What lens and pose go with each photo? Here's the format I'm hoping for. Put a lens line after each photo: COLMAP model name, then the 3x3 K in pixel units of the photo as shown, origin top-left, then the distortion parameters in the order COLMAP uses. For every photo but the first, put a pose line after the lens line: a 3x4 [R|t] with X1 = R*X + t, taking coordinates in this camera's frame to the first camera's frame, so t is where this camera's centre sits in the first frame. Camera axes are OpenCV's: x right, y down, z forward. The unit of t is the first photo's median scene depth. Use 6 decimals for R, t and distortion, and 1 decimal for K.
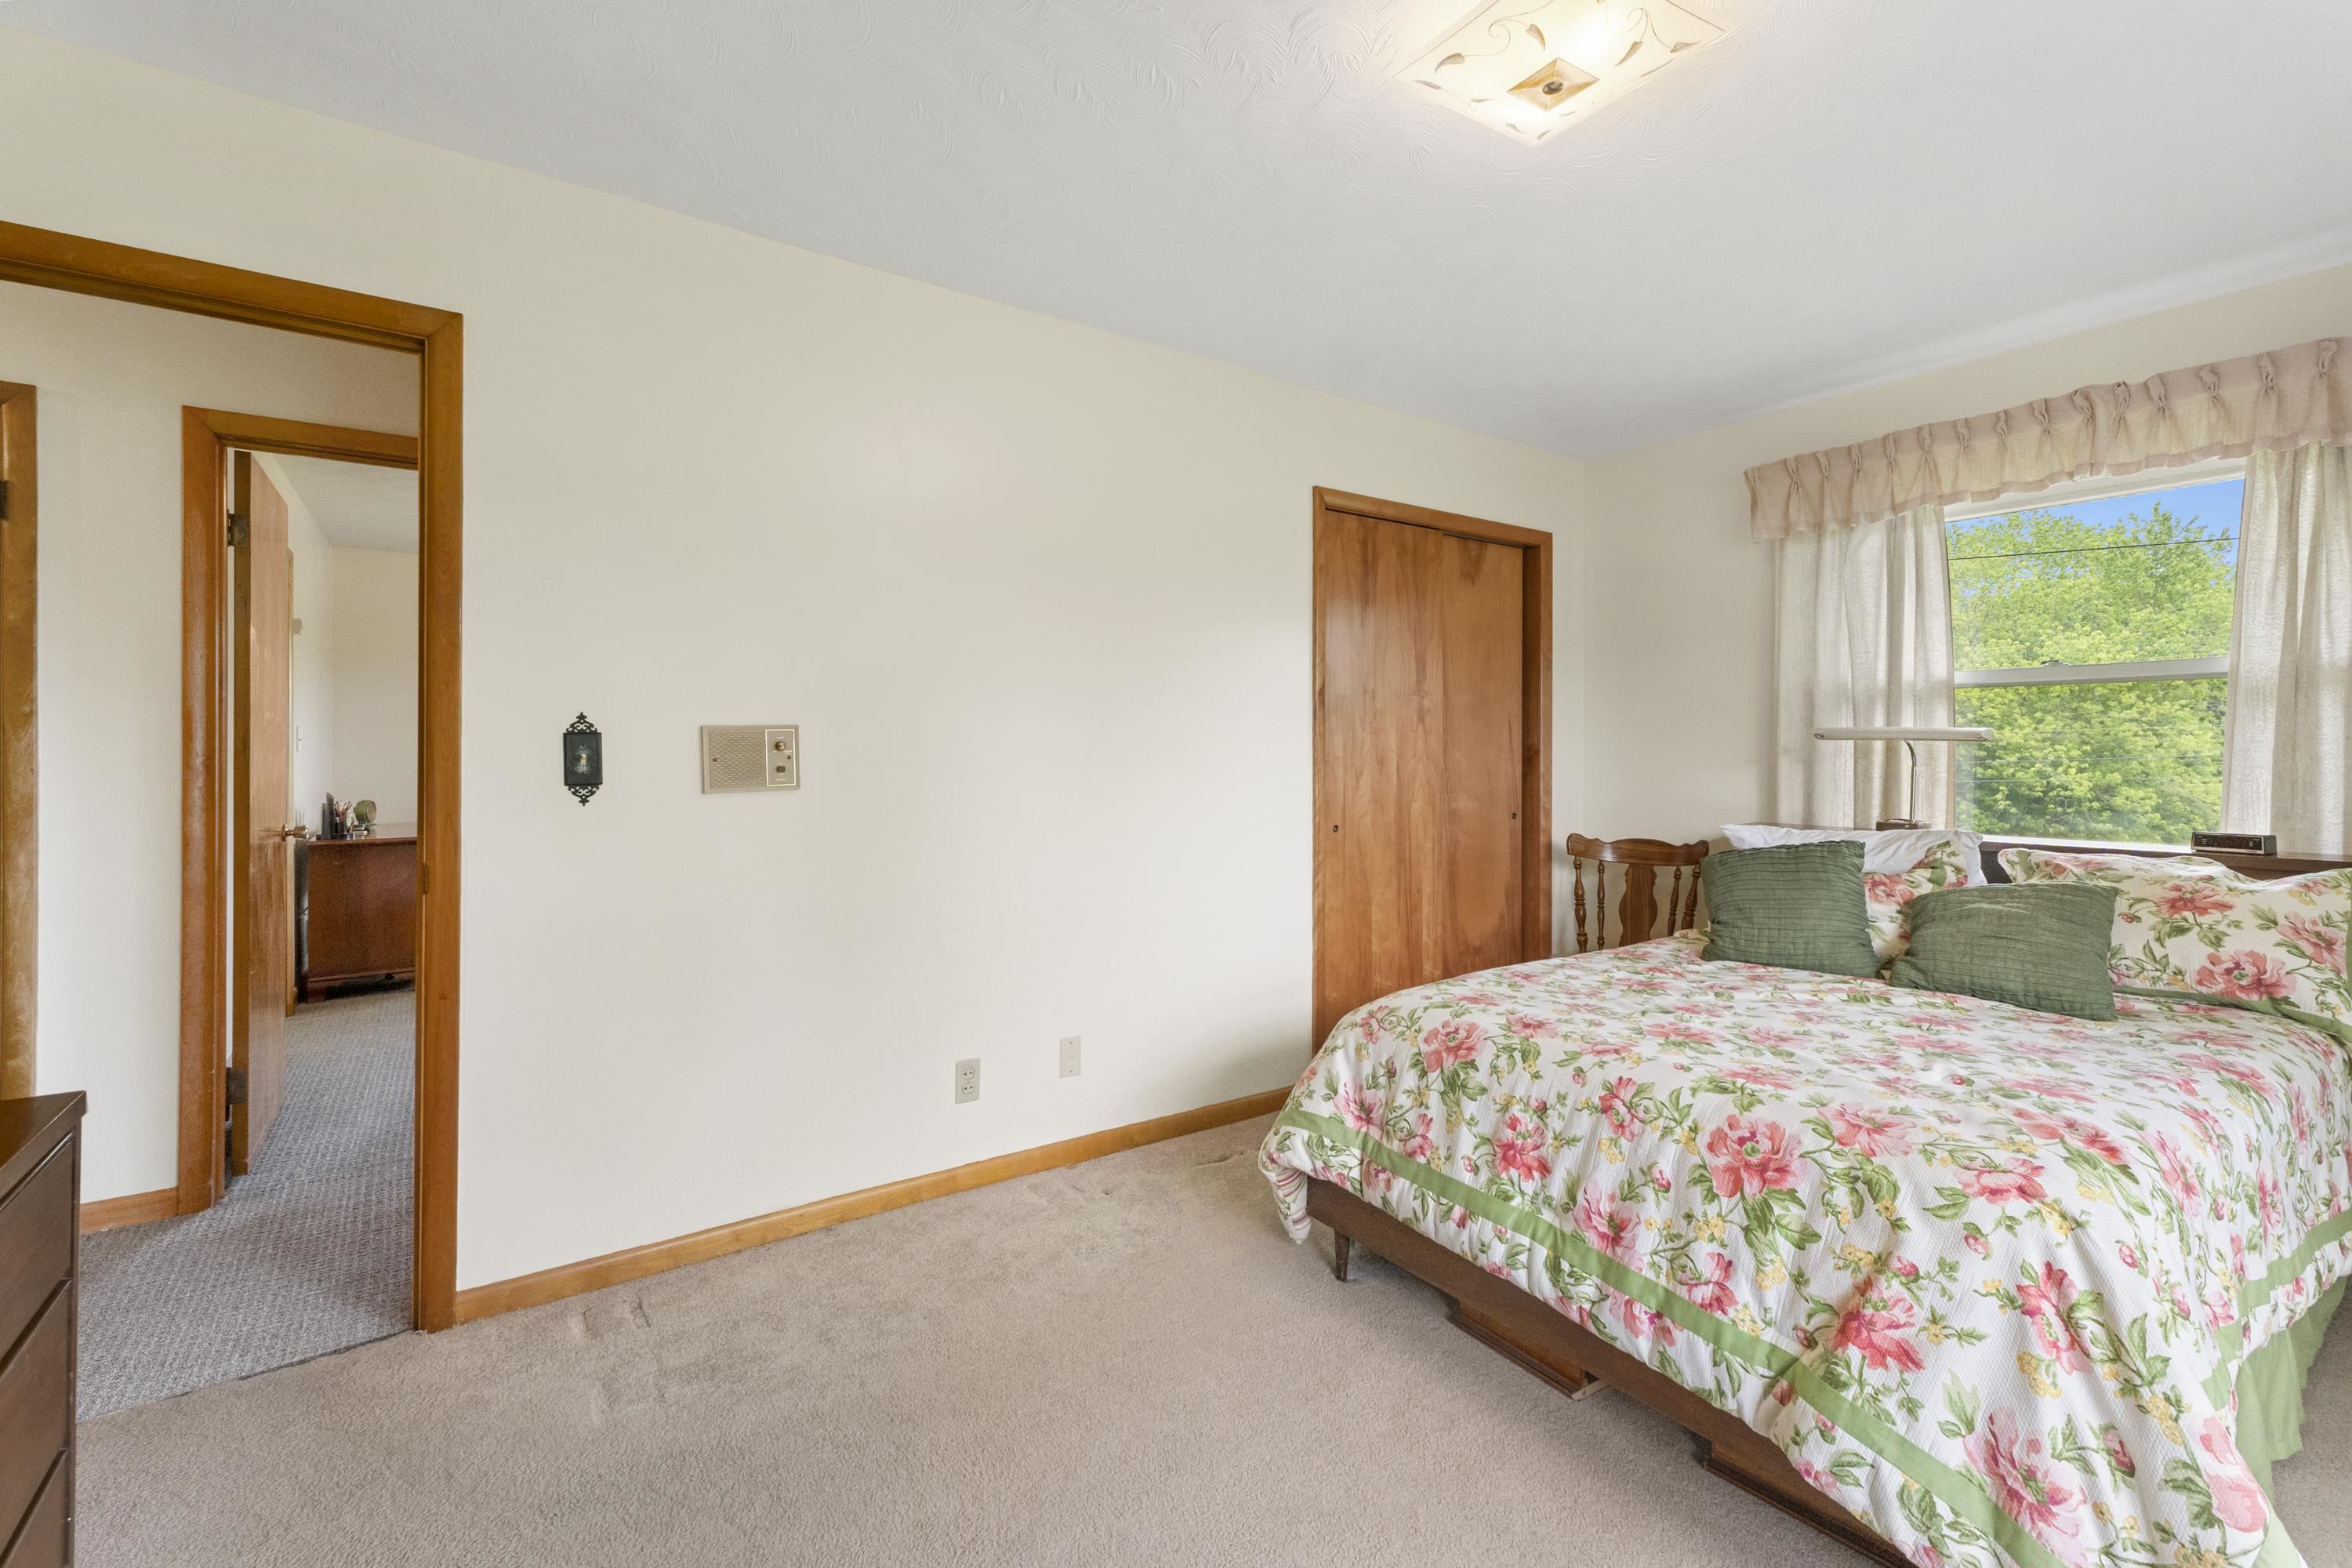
lens RADIAL K [[1028.0, 0, 1173.6], [0, 1028.0, 761.9], [0, 0, 1]] dist [0.037664, 0.000349]
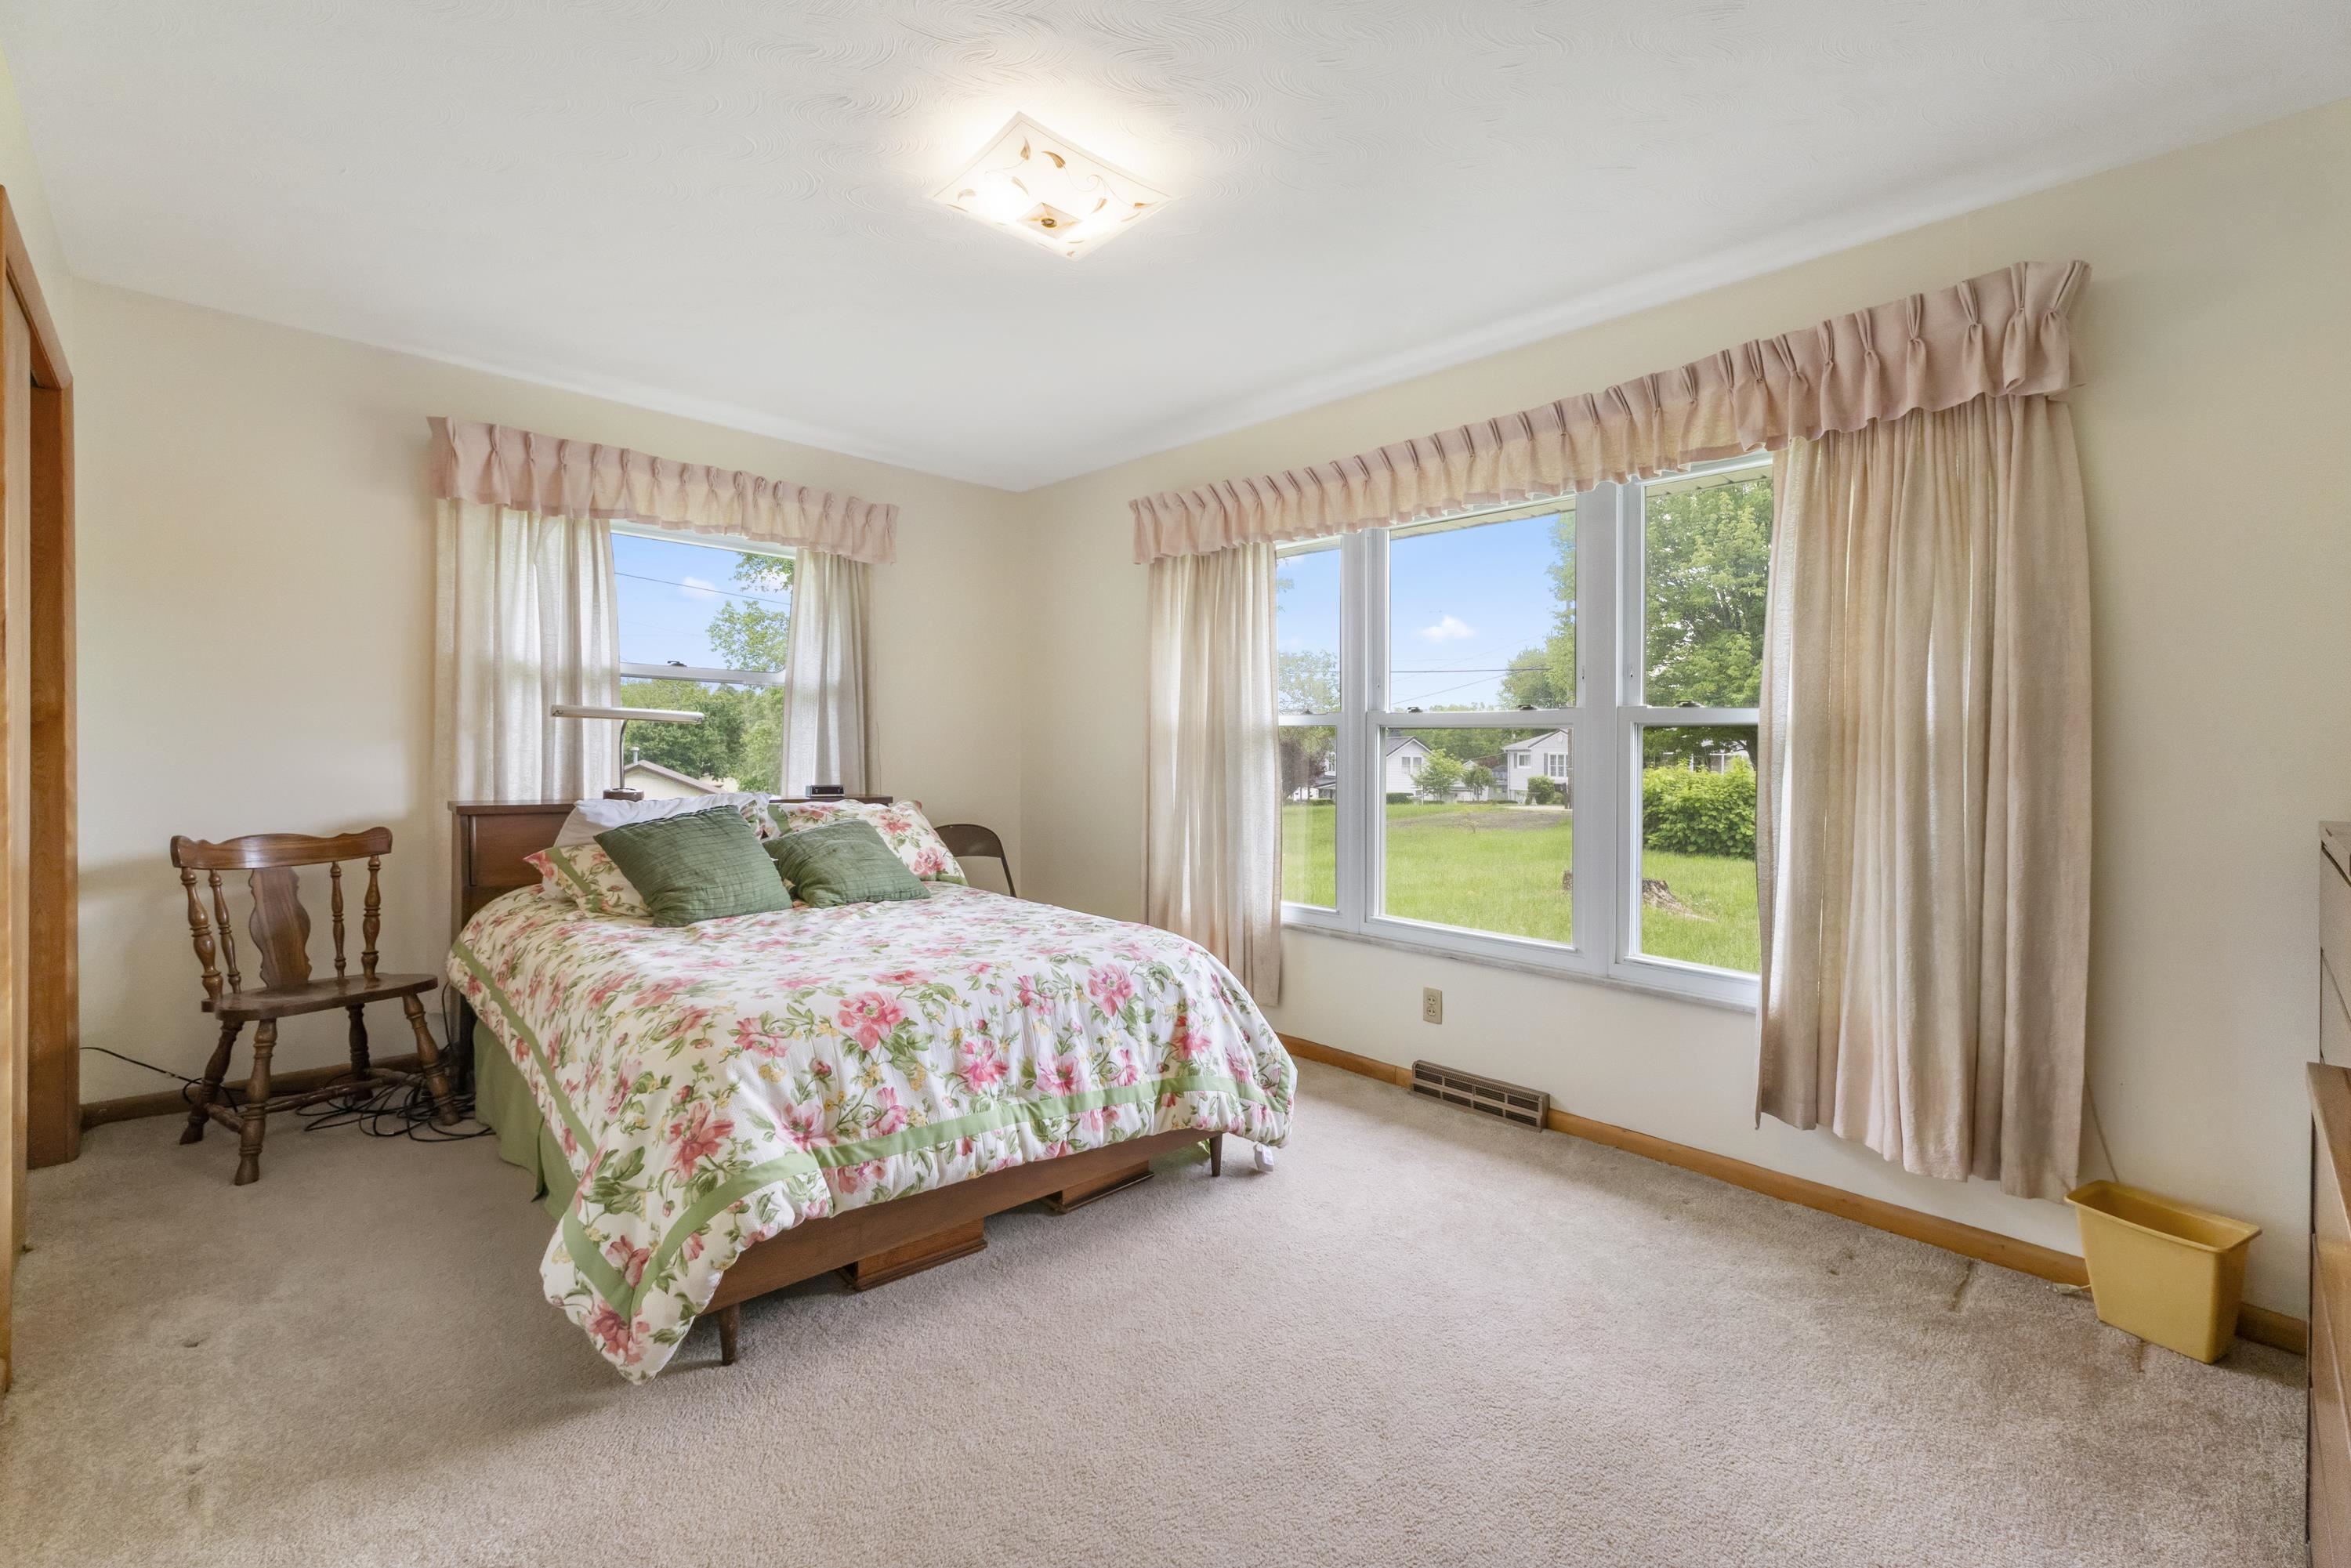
lens RADIAL K [[1027.5, 0, 1173.1], [0, 1027.5, 761.9], [0, 0, 1]] dist [0.037664, 0.000349]
pose [[-0.129840, -0.015387, 0.991416, -0.824578], [-0.010770, 0.999842, 0.014107, 0.005159], [-0.991476, -0.008846, -0.129985, 0.893154]]
